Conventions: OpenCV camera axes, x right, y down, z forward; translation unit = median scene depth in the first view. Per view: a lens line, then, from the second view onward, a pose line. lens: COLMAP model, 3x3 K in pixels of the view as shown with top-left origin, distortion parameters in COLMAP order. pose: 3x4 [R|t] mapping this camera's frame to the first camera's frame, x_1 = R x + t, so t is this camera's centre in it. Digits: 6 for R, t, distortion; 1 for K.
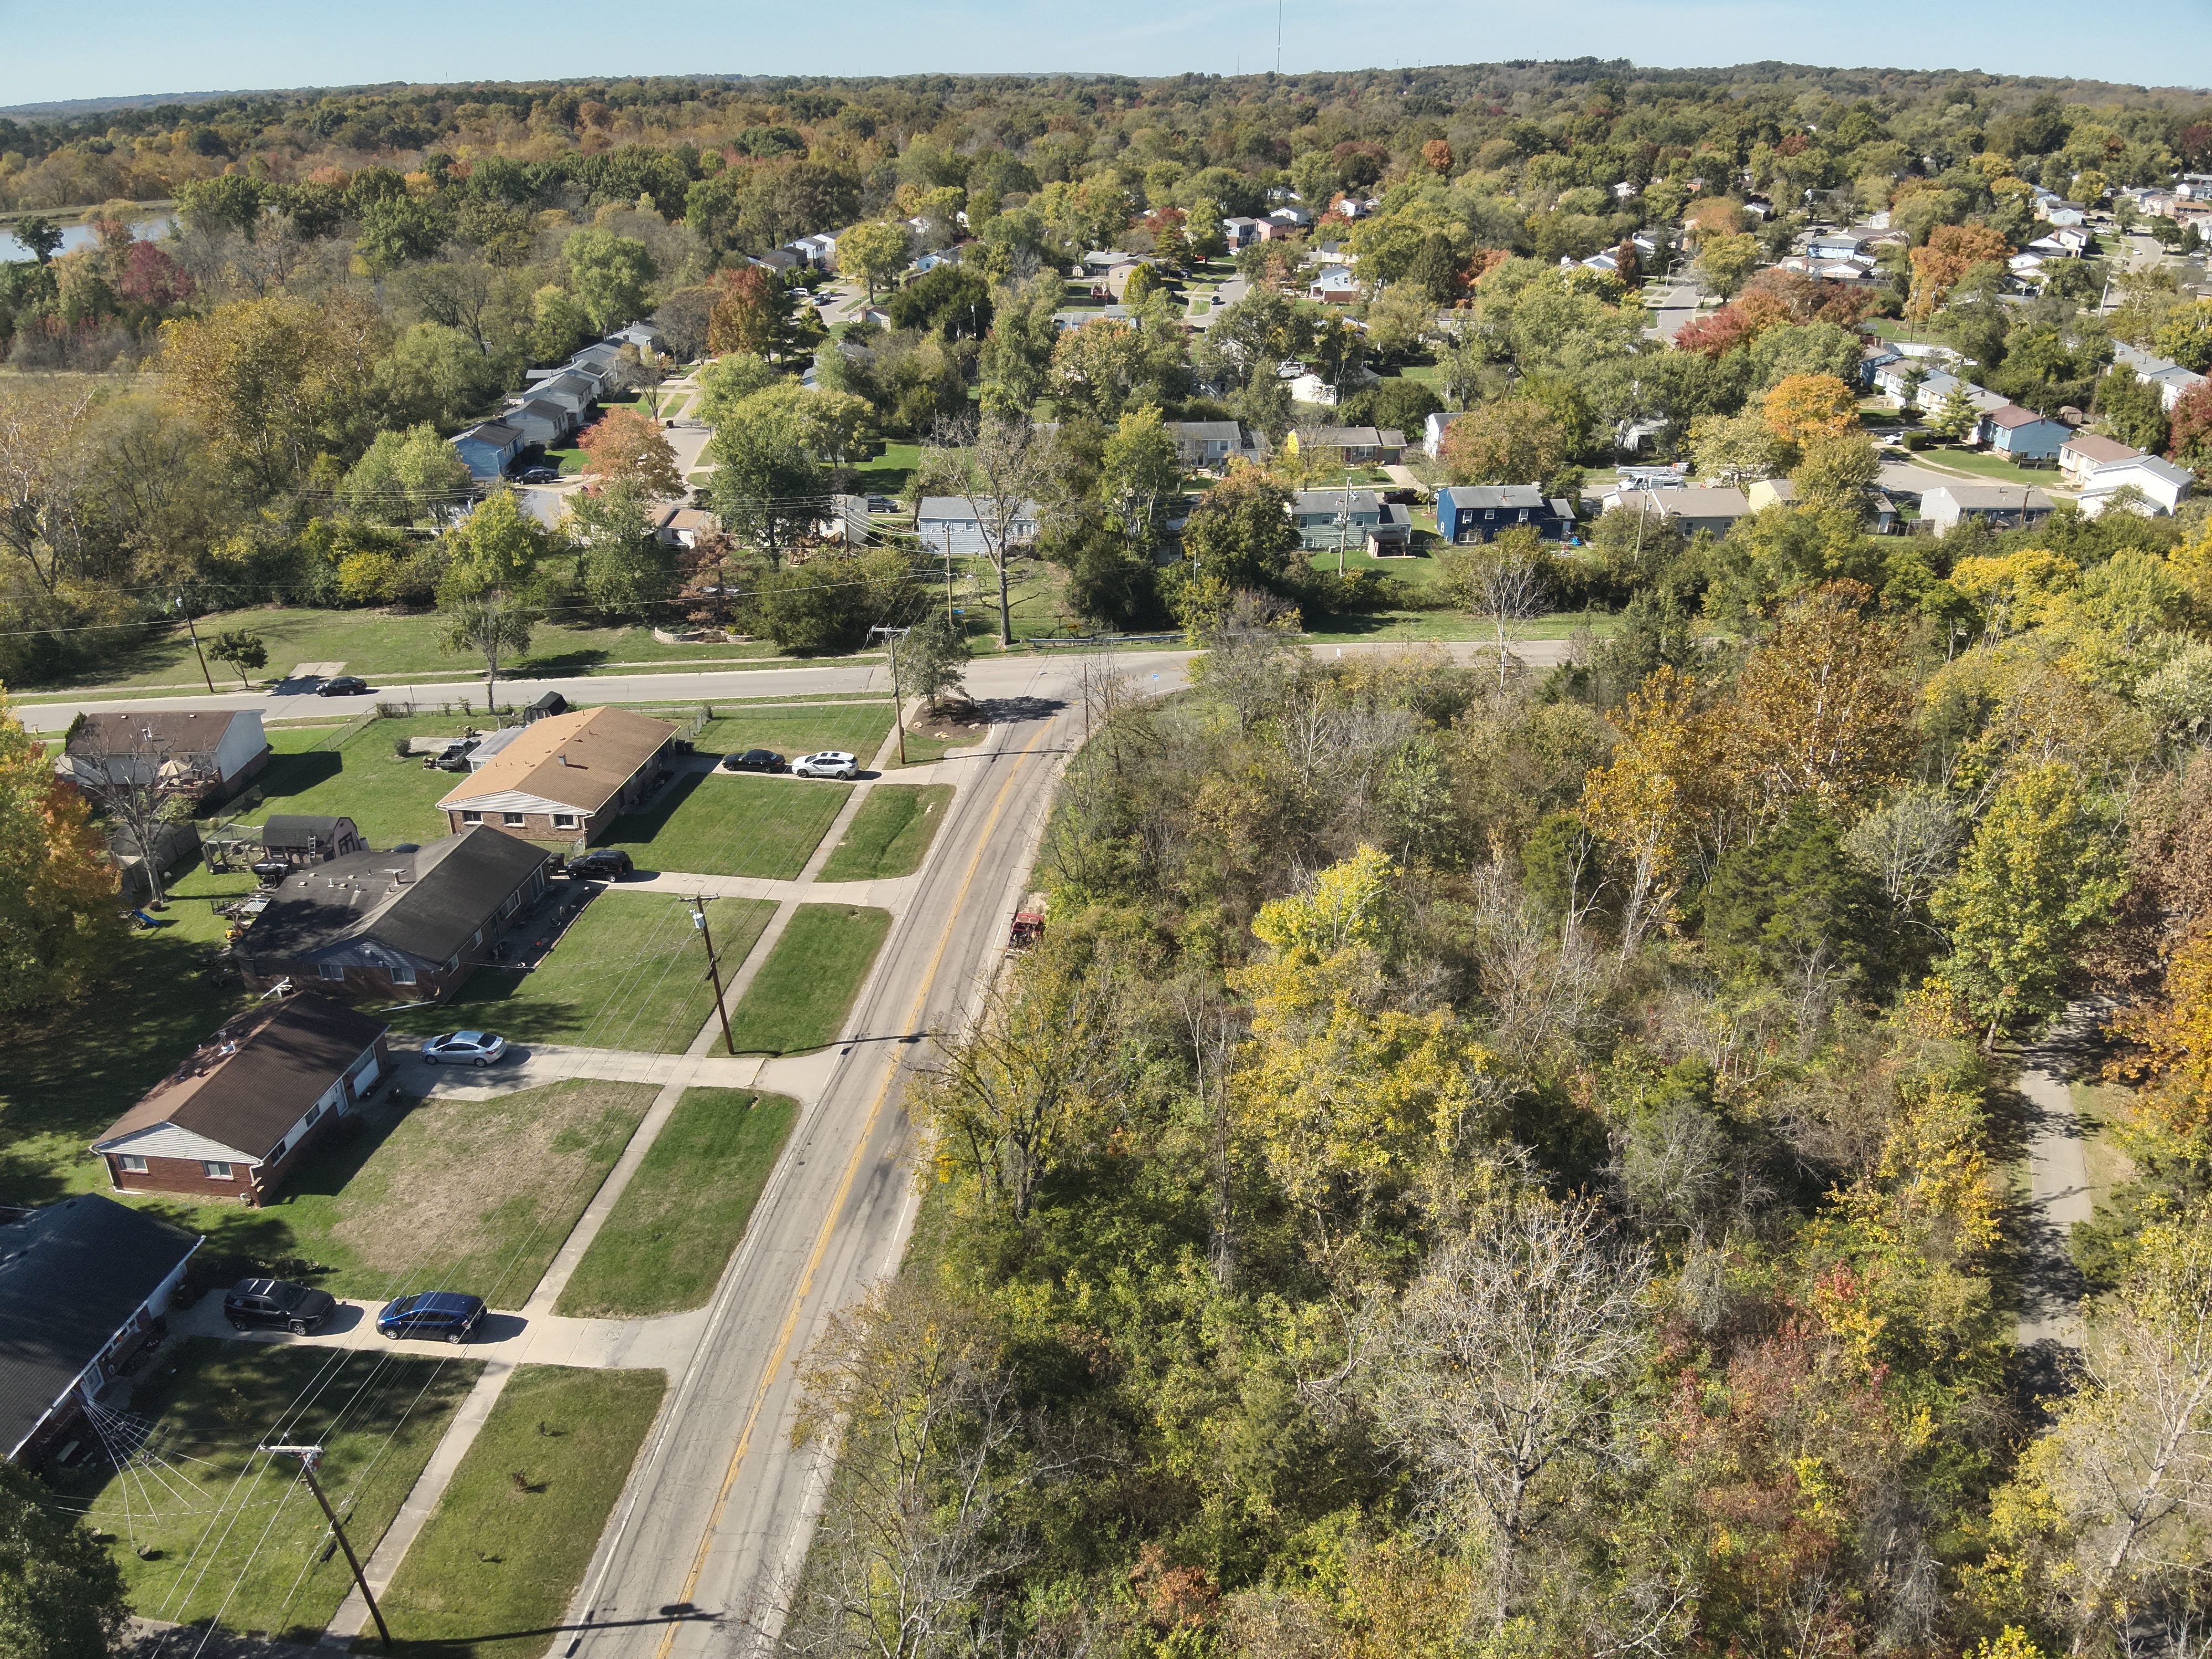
lens RADIAL K [[1635.6, 0, 1106.0], [0, 1635.6, 829.5], [0, 0, 1]] dist [0.111364, -0.216731]
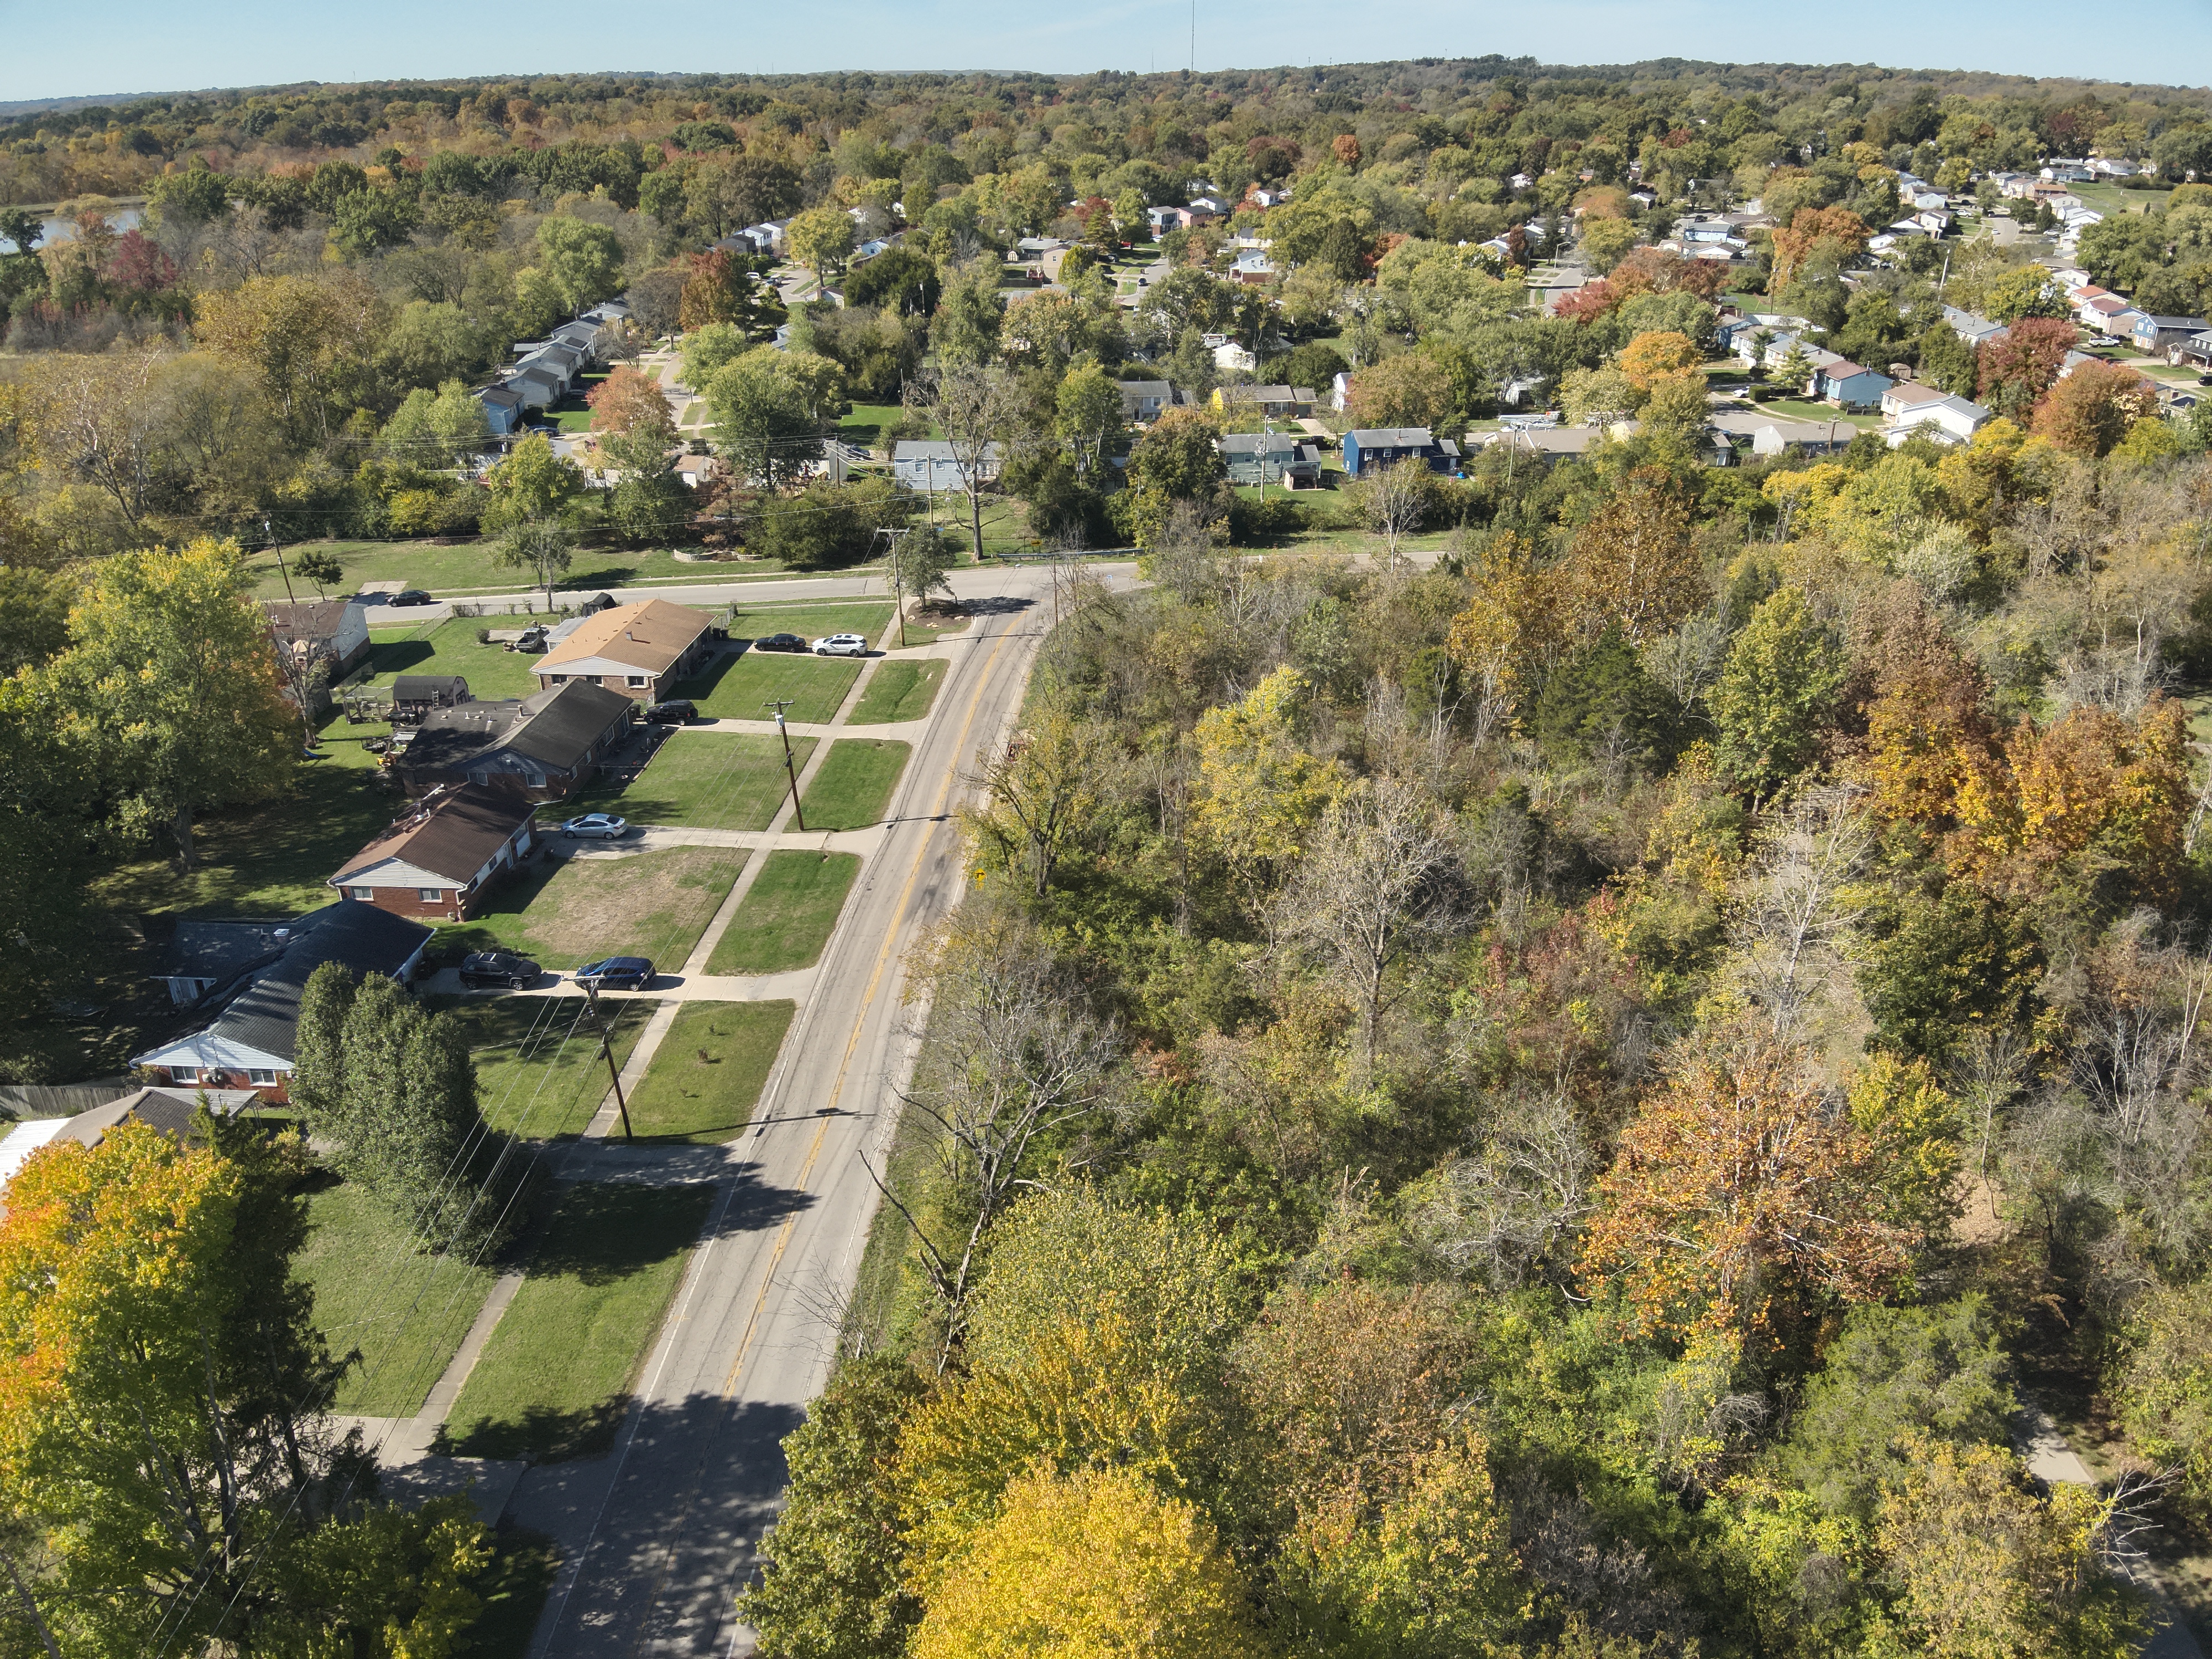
lens RADIAL K [[1635.6, 0, 1106.0], [0, 1635.6, 829.5], [0, 0, 1]] dist [0.111364, -0.216731]
pose [[0.998887, -0.019165, 0.043090, -0.012617], [0.019107, 0.999816, 0.001748, 0.041327], [-0.043115, -0.000923, 0.999070, -0.091679]]
